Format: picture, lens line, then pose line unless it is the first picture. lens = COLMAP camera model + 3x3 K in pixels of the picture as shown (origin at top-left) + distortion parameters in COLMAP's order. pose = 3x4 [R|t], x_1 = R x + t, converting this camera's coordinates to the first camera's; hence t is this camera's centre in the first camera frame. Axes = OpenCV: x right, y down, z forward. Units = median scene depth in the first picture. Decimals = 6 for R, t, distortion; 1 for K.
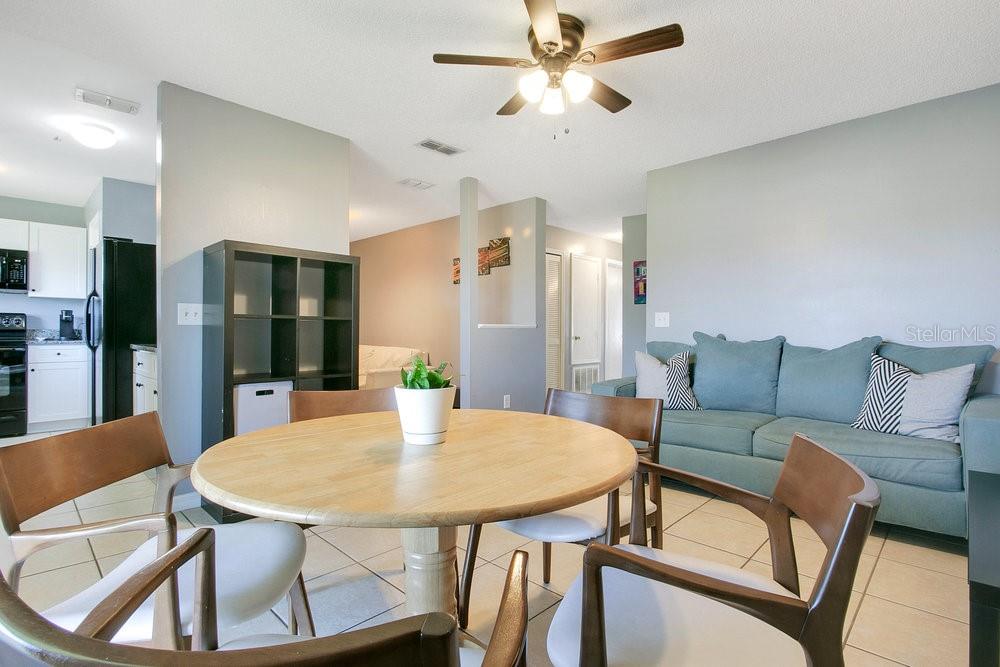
lens RADIAL K [[485.5, 0, 505.8], [0, 485.5, 327.9], [0, 0, 1]] dist [-0.025324, 0.008939]
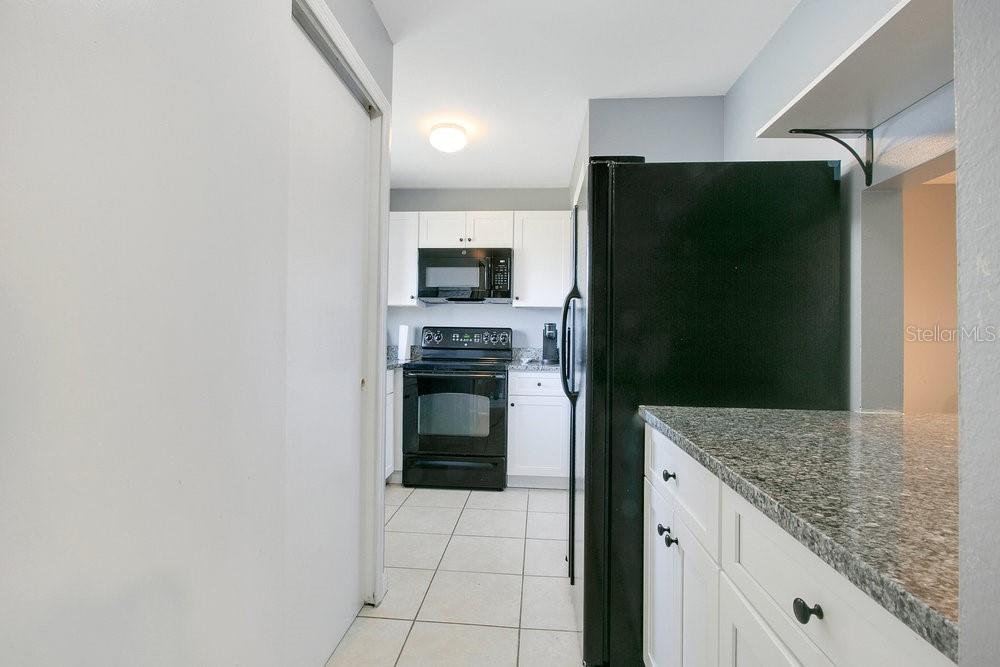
lens RADIAL K [[485.5, 0, 500.8], [0, 485.5, 331.9], [0, 0, 1]] dist [-0.025324, 0.008939]
pose [[0.639798, 0.001480, -0.768541, -0.417029], [-0.008163, 0.999955, -0.004870, -0.021174], [0.768500, 0.009390, 0.639781, 0.495986]]
